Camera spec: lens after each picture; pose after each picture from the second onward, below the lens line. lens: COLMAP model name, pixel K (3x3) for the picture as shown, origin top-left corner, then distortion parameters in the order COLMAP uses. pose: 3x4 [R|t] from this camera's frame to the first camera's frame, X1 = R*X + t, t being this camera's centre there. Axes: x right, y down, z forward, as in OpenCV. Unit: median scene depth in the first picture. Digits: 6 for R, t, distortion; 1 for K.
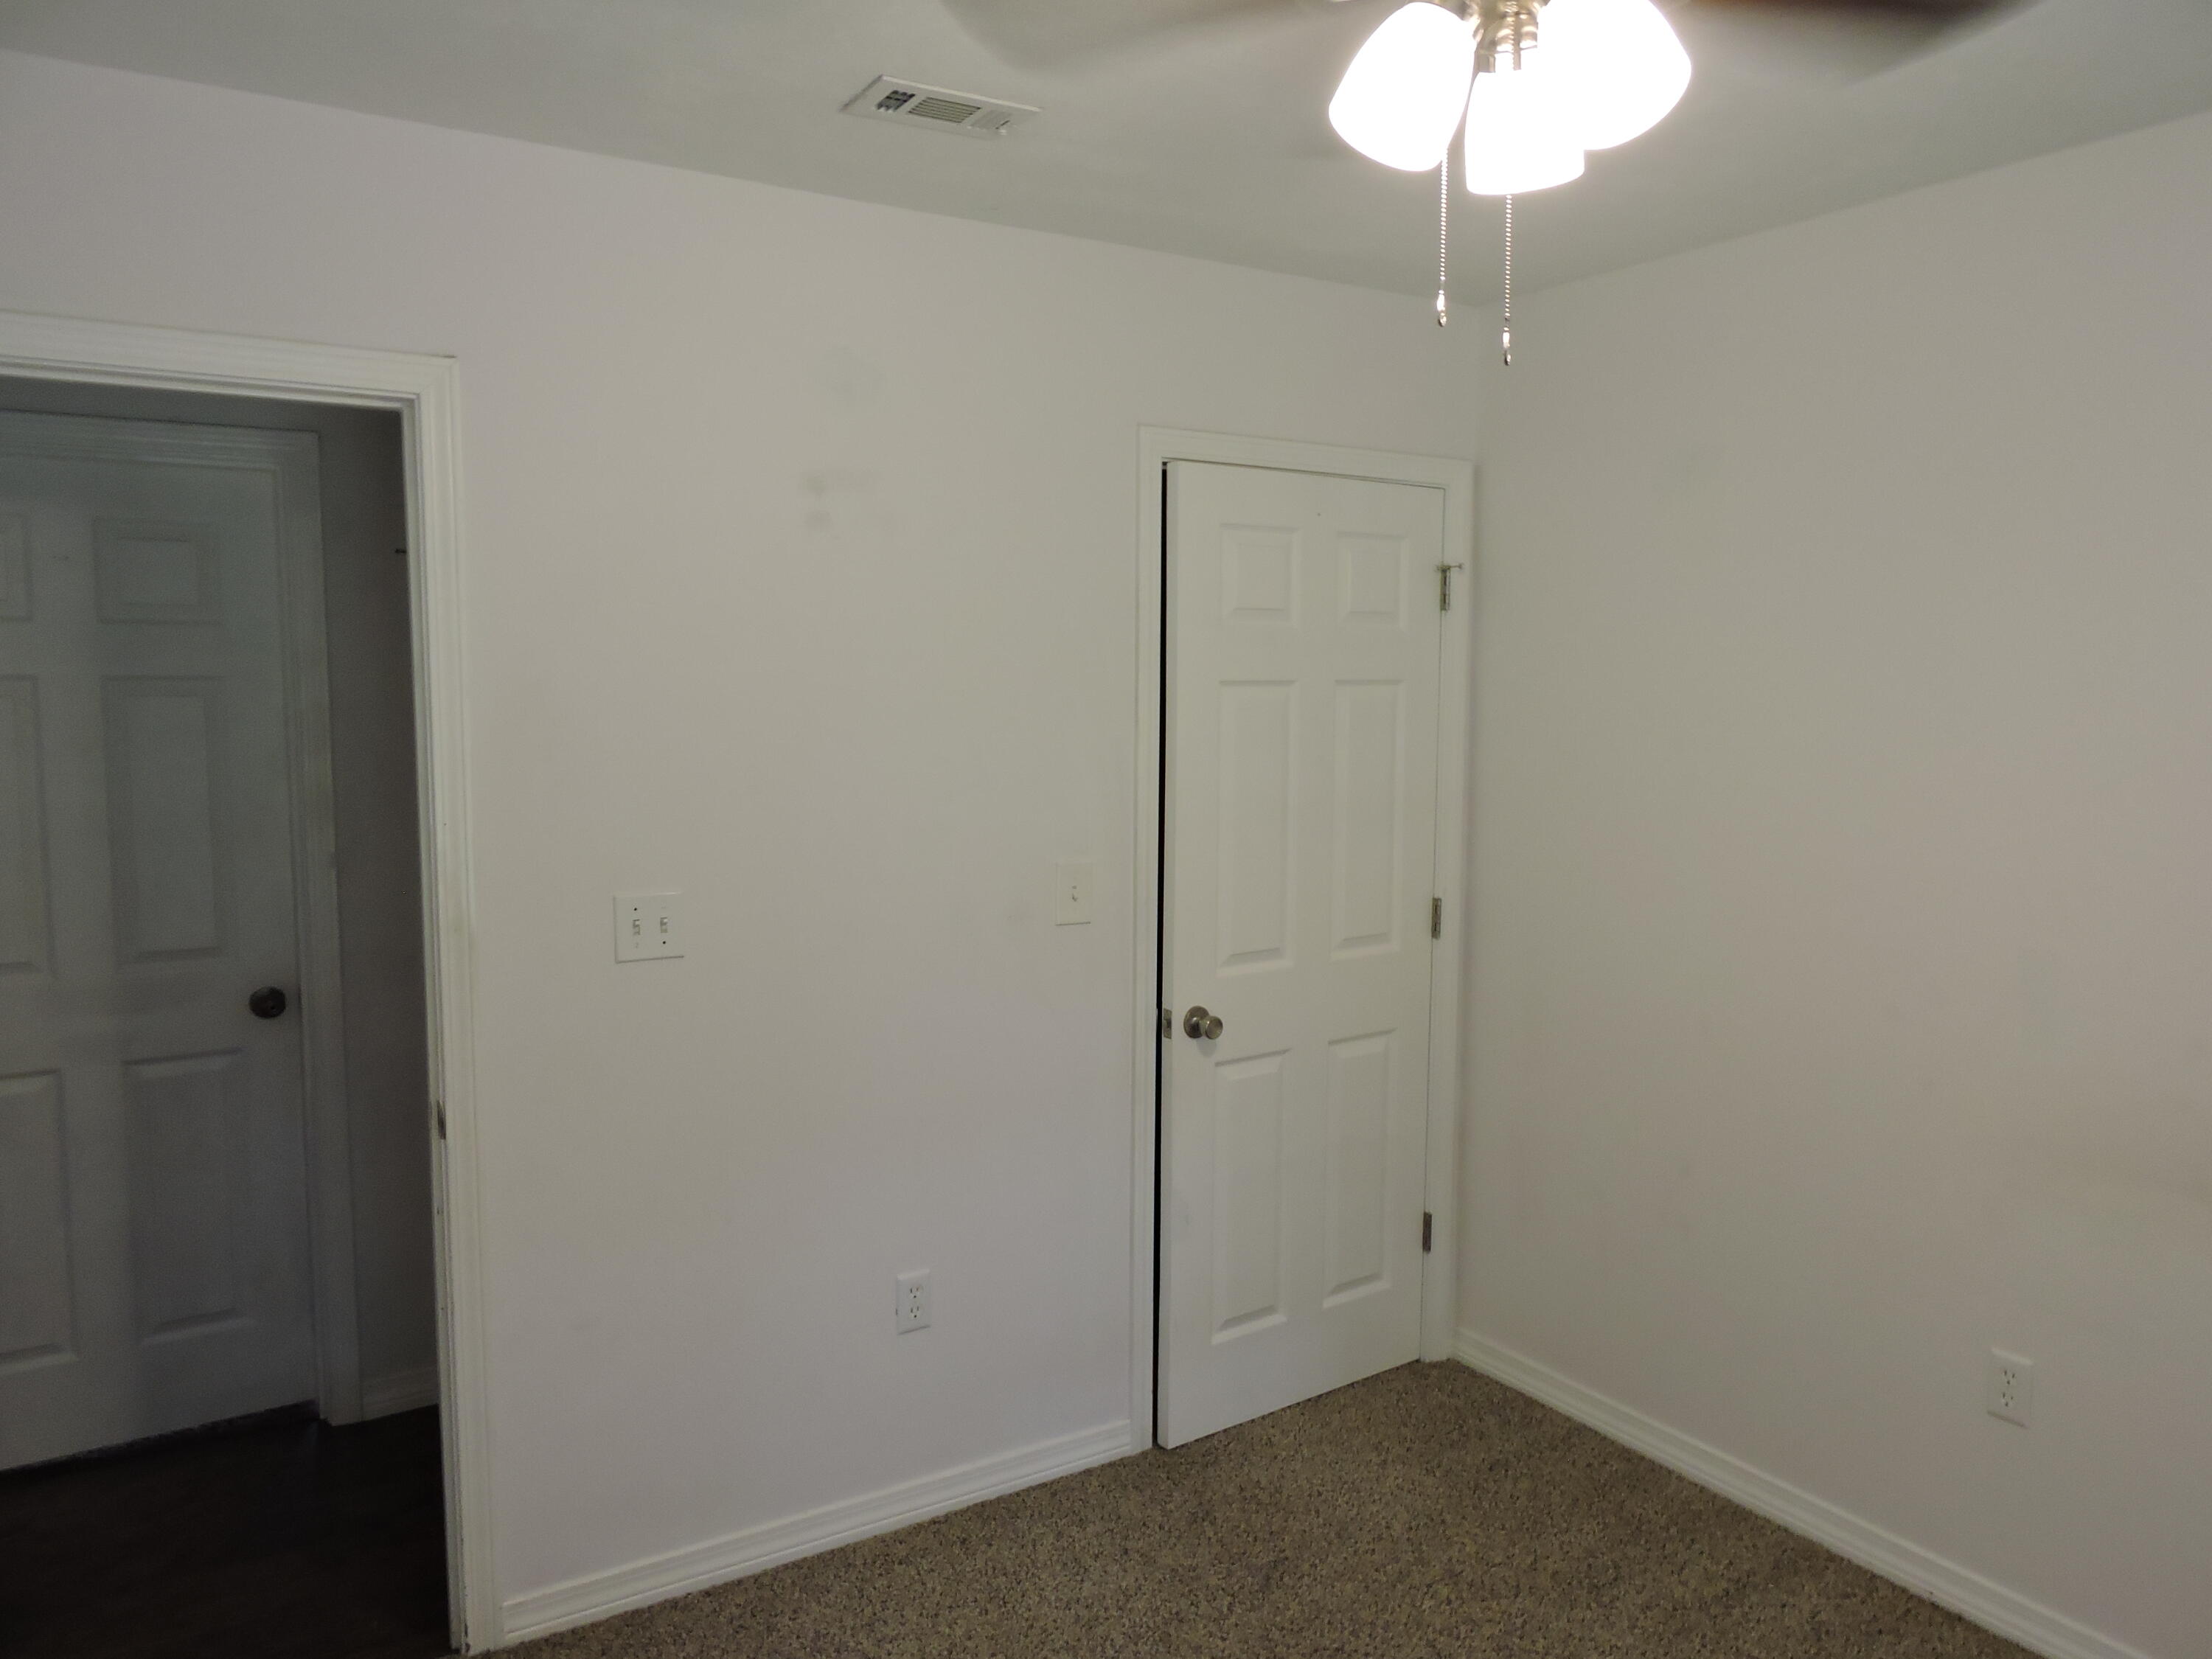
lens RADIAL K [[1568.2, 0, 1098.8], [0, 1568.2, 828.4], [0, 0, 1]] dist [-0.006616, -0.001605]
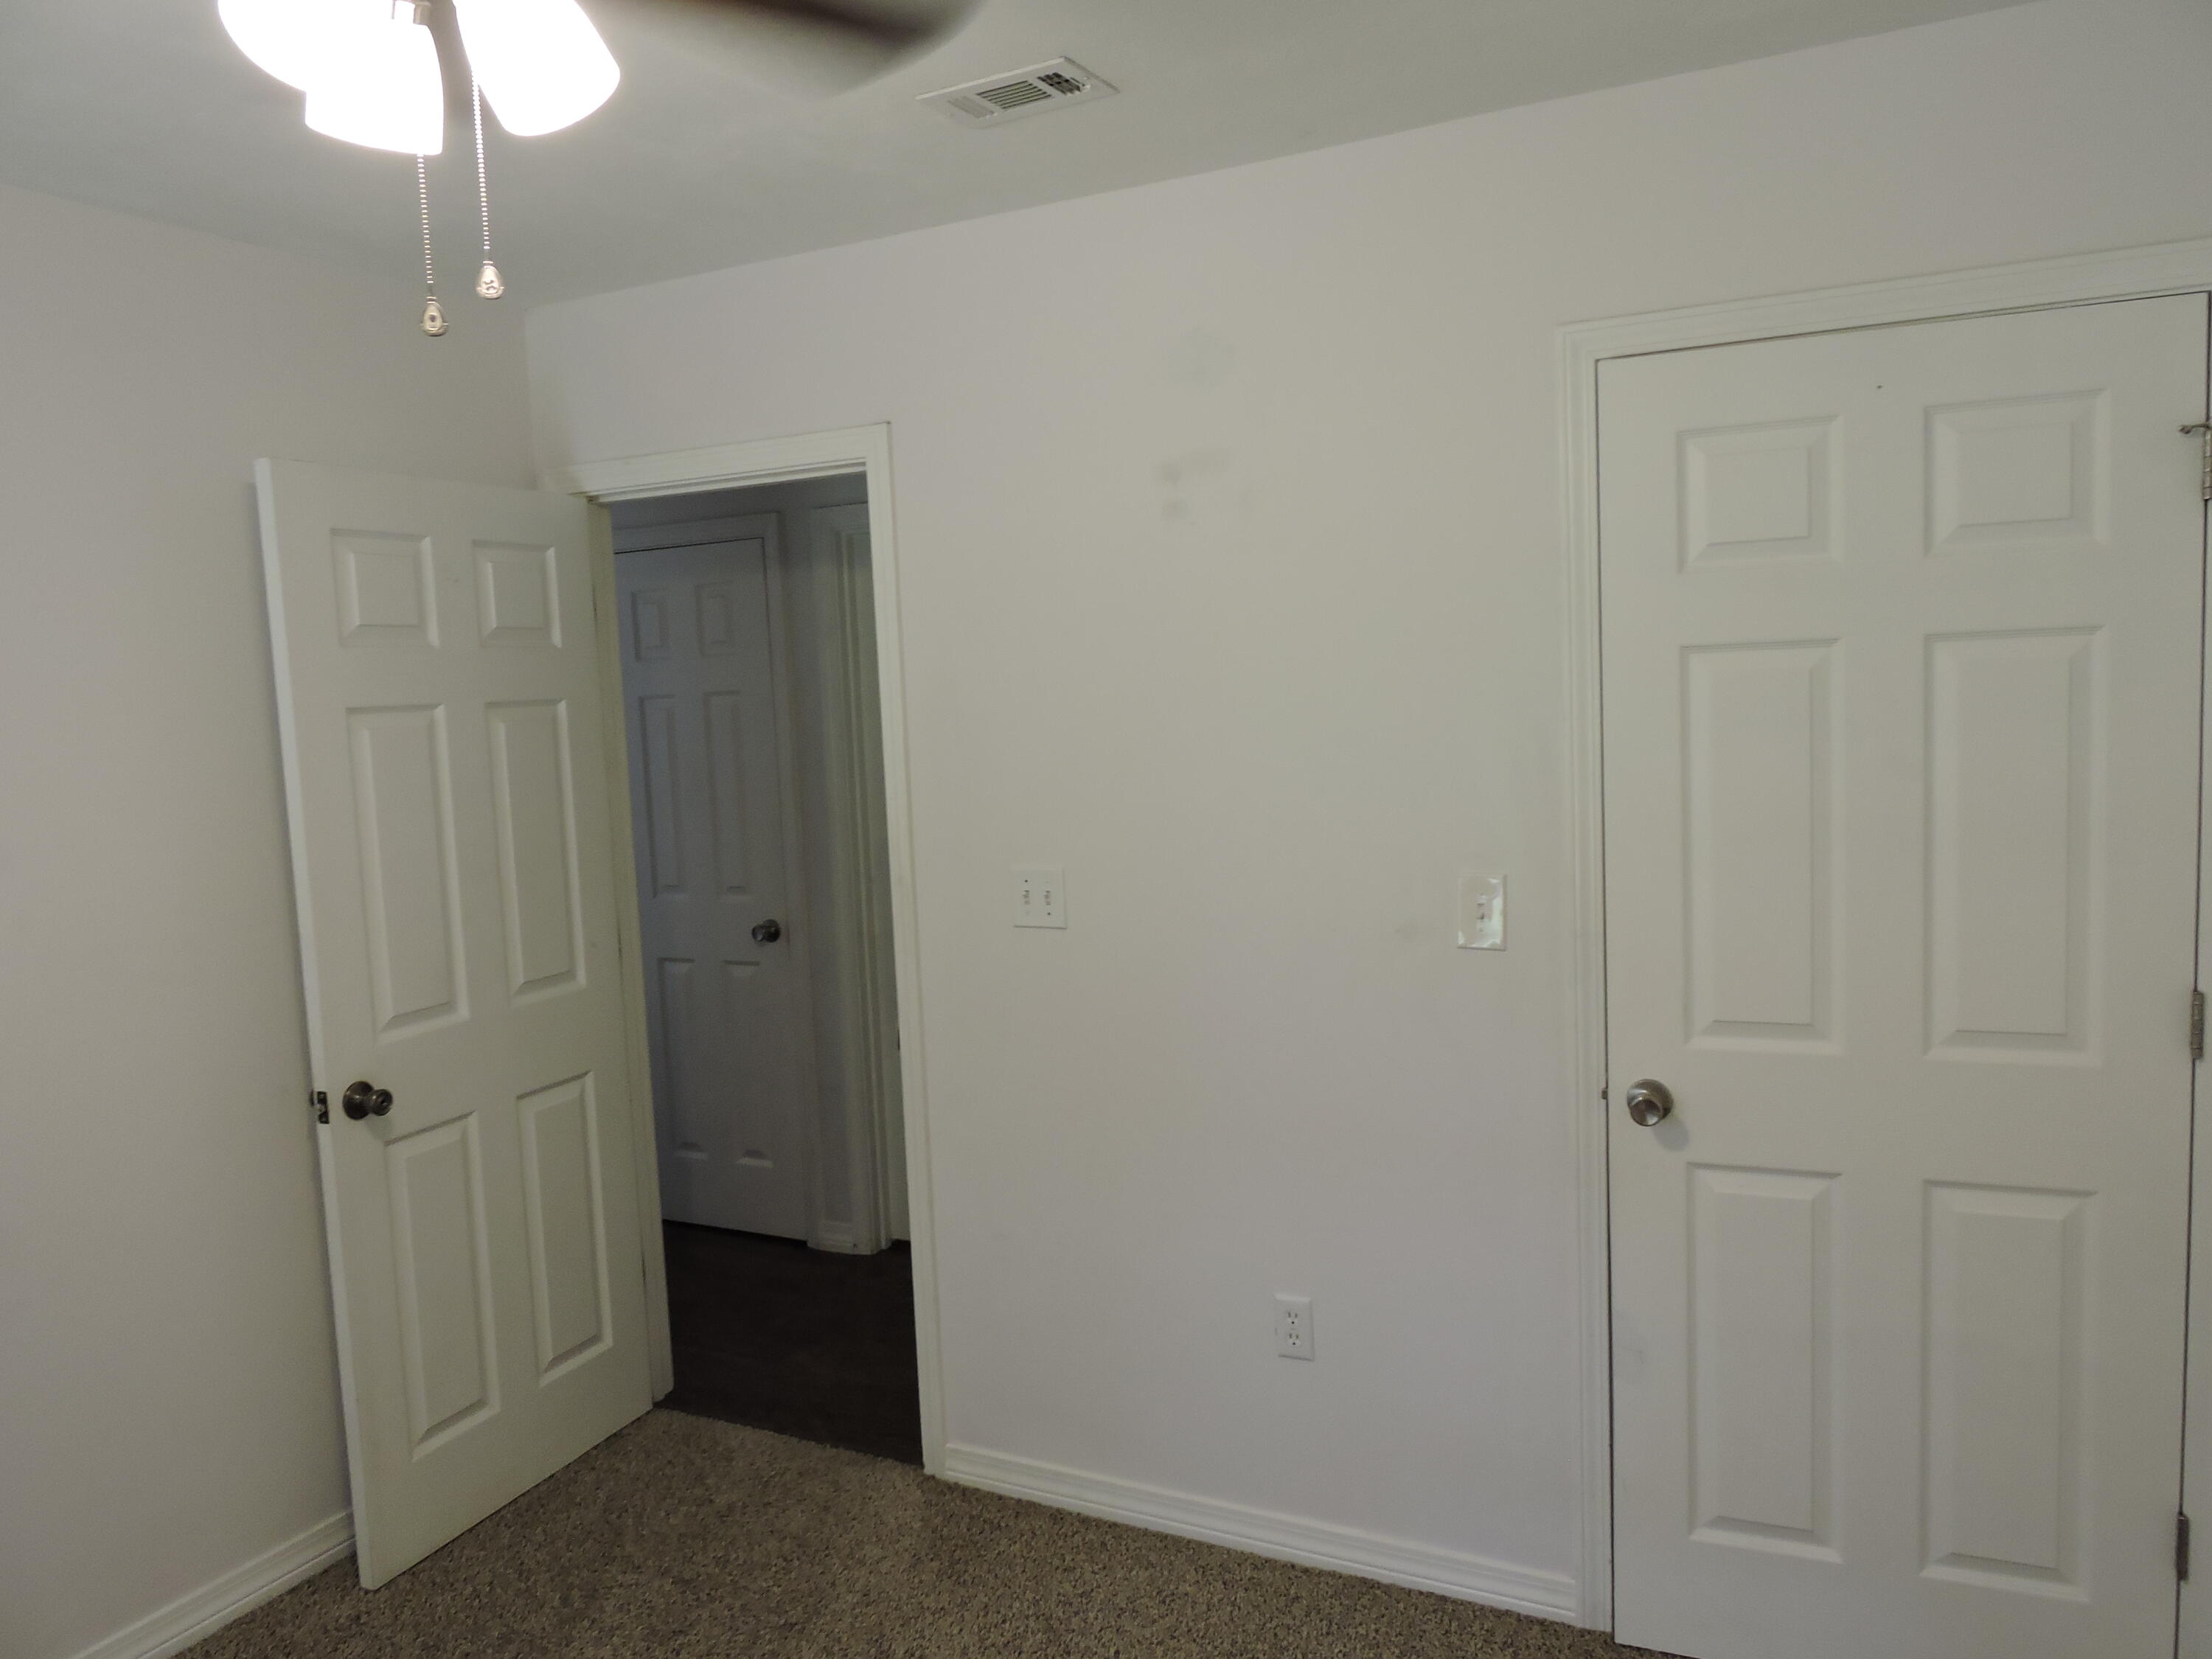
lens RADIAL K [[1568.2, 0, 1098.8], [0, 1568.2, 828.4], [0, 0, 1]] dist [-0.006616, -0.001605]
pose [[0.510257, 0.051718, -0.858466, 0.648112], [-0.040908, 0.998520, 0.035840, -0.026556], [0.859049, 0.016831, 0.511617, 0.439748]]
